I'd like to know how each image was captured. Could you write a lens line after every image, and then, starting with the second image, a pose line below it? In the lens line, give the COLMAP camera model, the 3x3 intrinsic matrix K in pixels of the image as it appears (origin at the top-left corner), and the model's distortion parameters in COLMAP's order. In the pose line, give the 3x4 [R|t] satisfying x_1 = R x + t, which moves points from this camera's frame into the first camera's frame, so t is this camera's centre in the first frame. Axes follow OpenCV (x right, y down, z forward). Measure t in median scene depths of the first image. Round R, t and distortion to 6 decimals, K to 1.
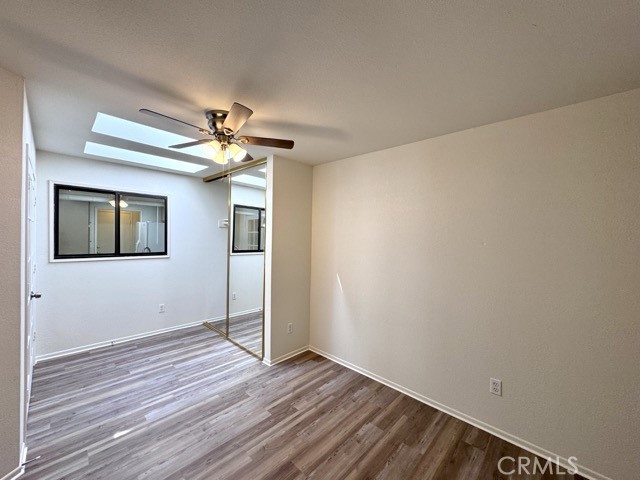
lens RADIAL K [[255.6, 0, 319.0], [0, 255.6, 239.6], [0, 0, 1]] dist [-0.001916, -0.000108]
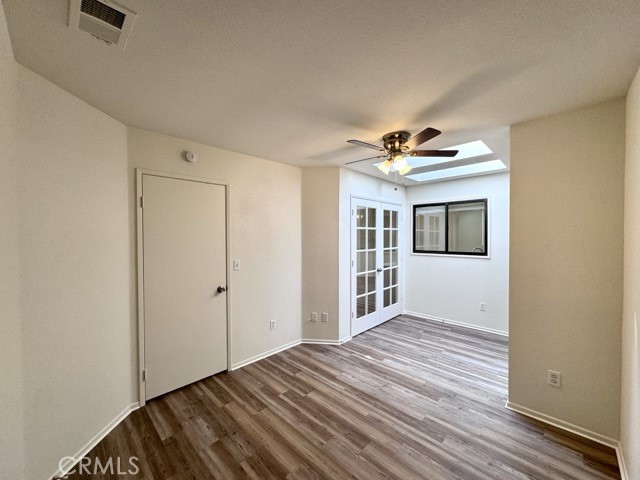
lens RADIAL K [[255.6, 0, 319.0], [0, 255.6, 239.6], [0, 0, 1]] dist [-0.001916, -0.000108]
pose [[-0.014288, -0.005018, -0.999885, 0.617645], [-0.008298, 0.999954, -0.004900, 0.009024], [0.999863, 0.008227, -0.014329, 0.489737]]
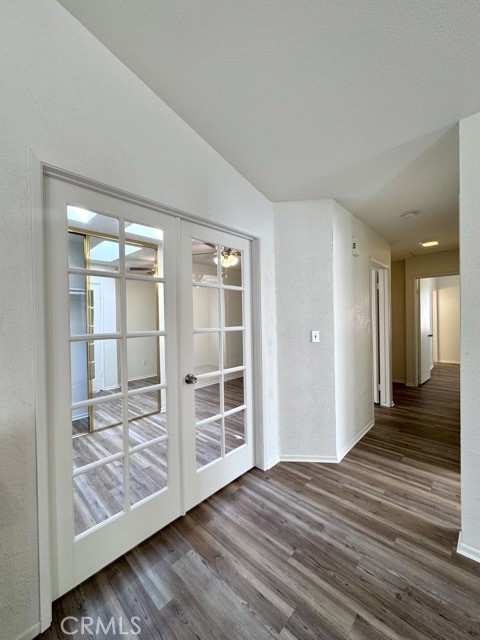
lens RADIAL K [[255.6, 0, 240.0], [0, 255.6, 320.0], [0, 0, 1]] dist [-0.001916, -0.000108]
pose [[-0.013443, -0.023495, 0.999634, -1.614324], [0.025219, 0.999398, 0.023829, 0.014954], [-0.999592, 0.025530, -0.012843, 0.696469]]
